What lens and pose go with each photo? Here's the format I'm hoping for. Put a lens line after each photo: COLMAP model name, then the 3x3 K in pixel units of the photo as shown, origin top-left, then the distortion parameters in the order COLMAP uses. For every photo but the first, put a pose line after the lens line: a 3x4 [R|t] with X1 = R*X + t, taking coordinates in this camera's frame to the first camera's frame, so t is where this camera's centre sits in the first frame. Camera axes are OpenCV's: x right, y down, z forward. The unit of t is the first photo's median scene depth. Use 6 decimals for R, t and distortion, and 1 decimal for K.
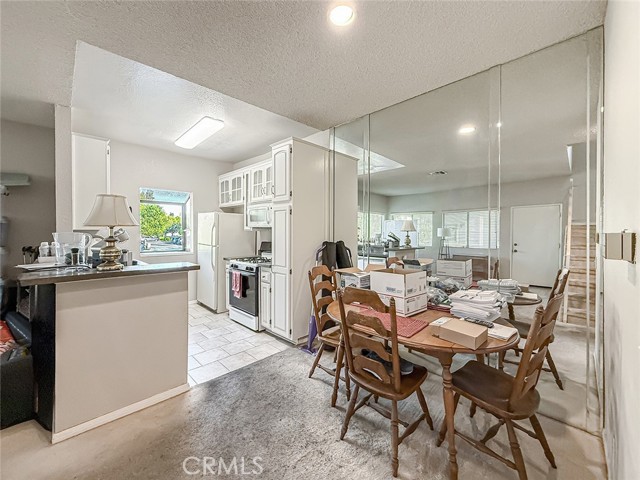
lens RADIAL K [[258.3, 0, 322.2], [0, 258.3, 236.9], [0, 0, 1]] dist [0.005194, -0.000045]
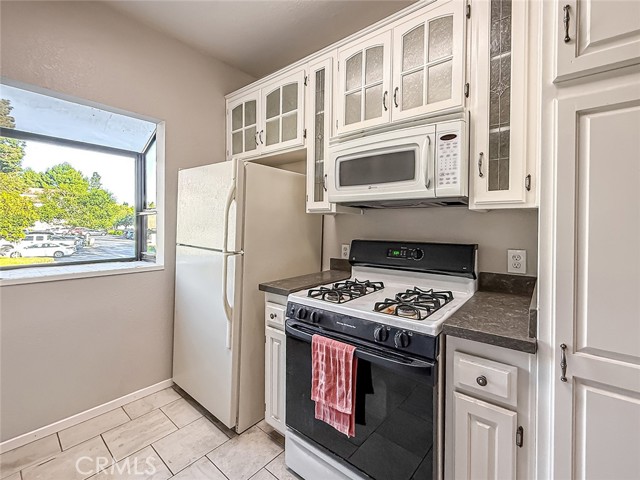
lens RADIAL K [[258.3, 0, 349.5], [0, 258.3, 227.4], [0, 0, 1]] dist [0.005194, -0.000045]
pose [[0.982879, 0.004751, 0.184191, -0.311026], [-0.002283, 0.999905, -0.013609, 0.004679], [-0.184238, 0.012956, 0.982796, 0.589315]]
